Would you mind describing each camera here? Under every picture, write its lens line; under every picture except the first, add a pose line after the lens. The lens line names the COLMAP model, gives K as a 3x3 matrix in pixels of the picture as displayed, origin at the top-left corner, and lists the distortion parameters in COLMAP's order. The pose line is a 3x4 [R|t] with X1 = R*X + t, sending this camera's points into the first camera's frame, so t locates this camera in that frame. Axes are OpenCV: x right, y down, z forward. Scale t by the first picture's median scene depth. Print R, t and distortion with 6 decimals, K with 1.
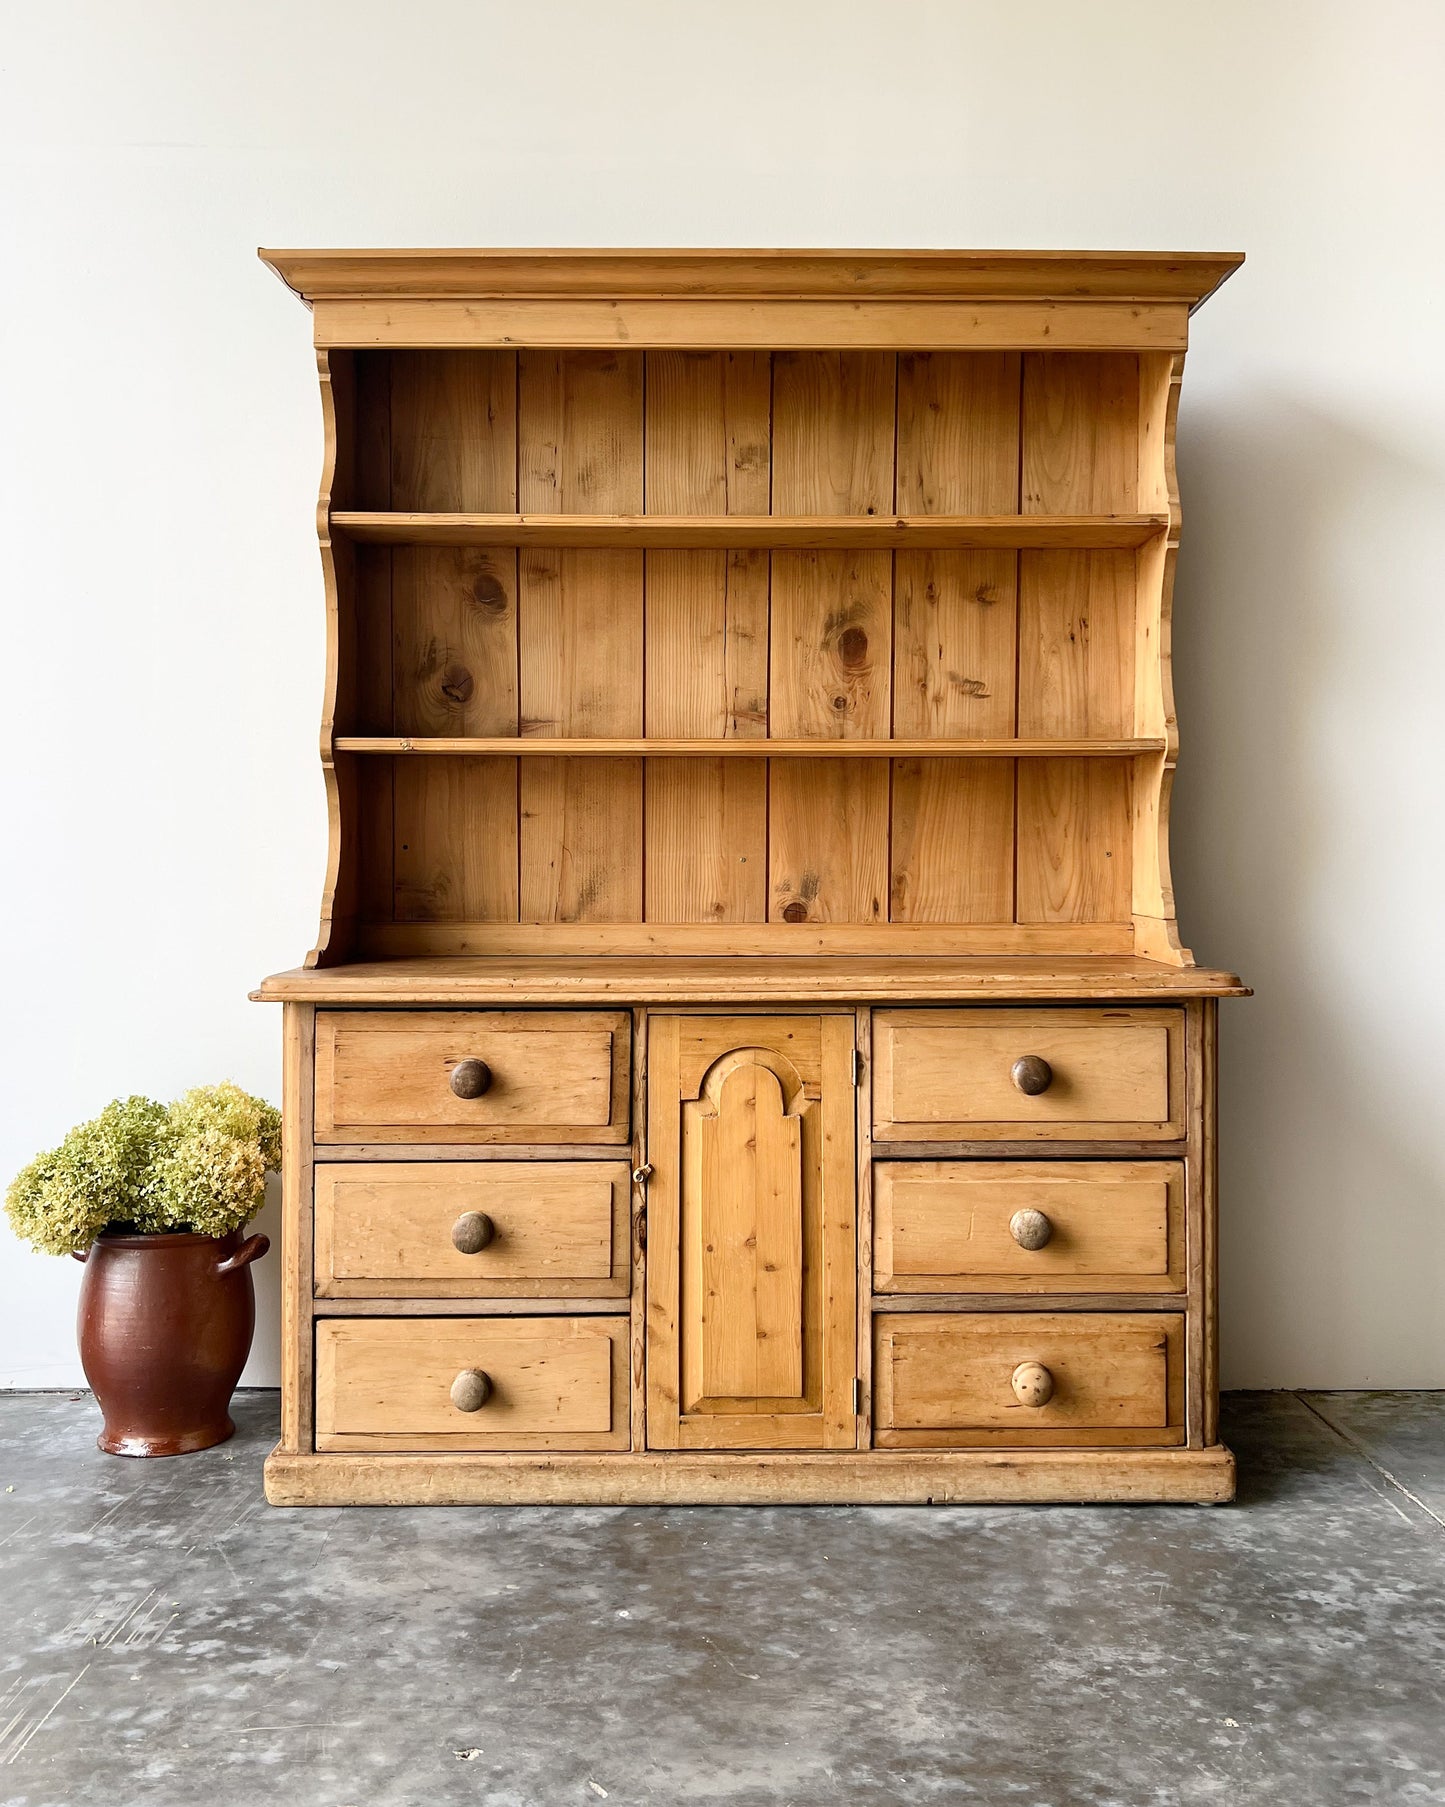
lens RADIAL K [[1638.1, 0, 725.3], [0, 1638.1, 850.7], [0, 0, 1]] dist [0.027123, -0.019949]
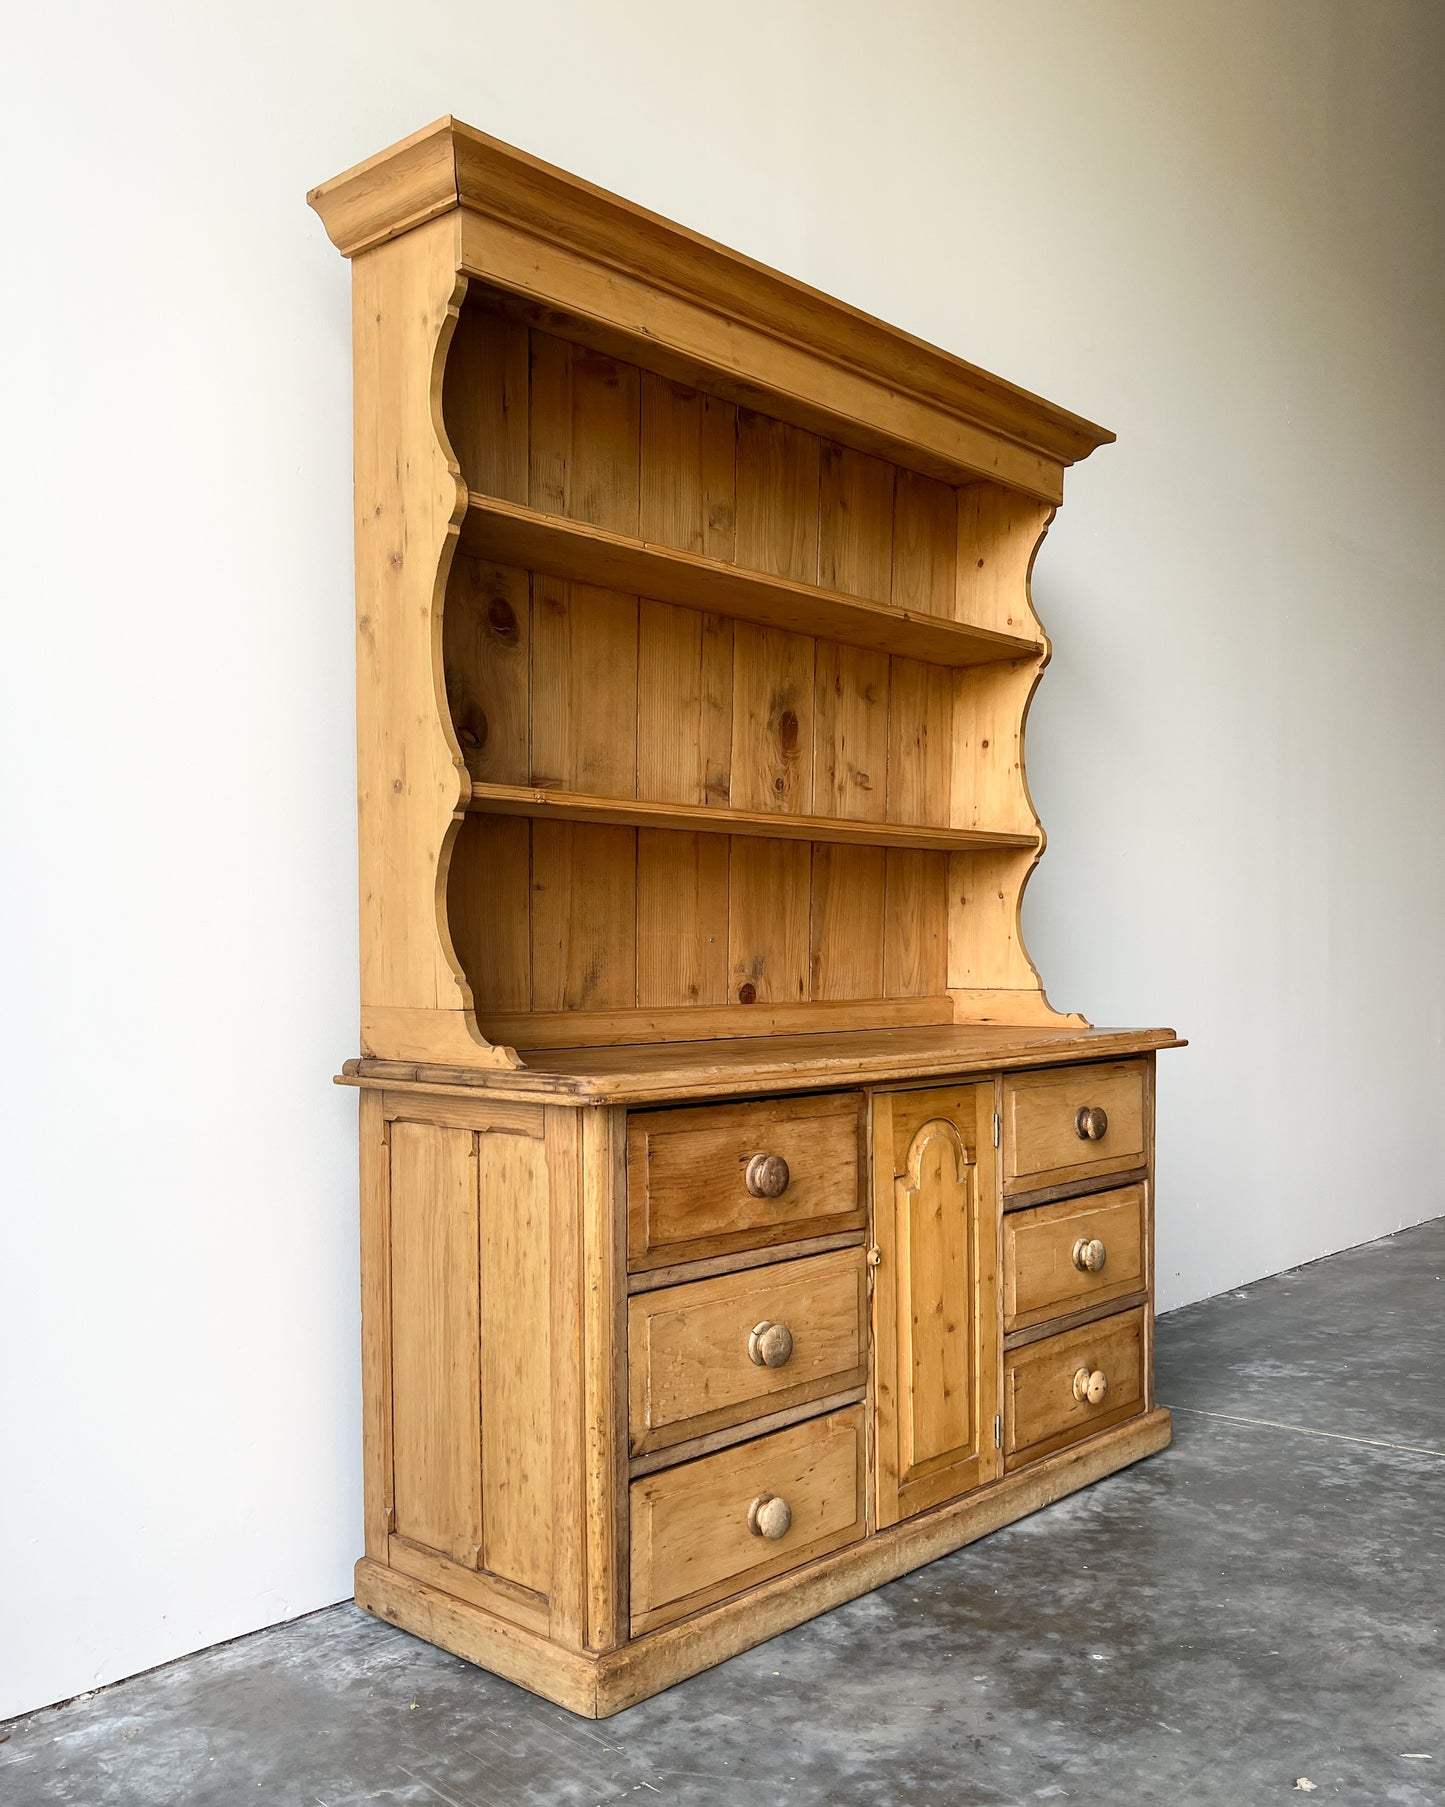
lens RADIAL K [[1569.2, 0, 727.6], [0, 1569.2, 1039.3], [0, 0, 1]] dist [0.022271, -0.006038]
pose [[0.685388, -0.041036, 0.727021, -0.785762], [0.005011, 0.998653, 0.051644, 0.019321], [-0.728161, -0.031753, 0.684671, 0.426069]]
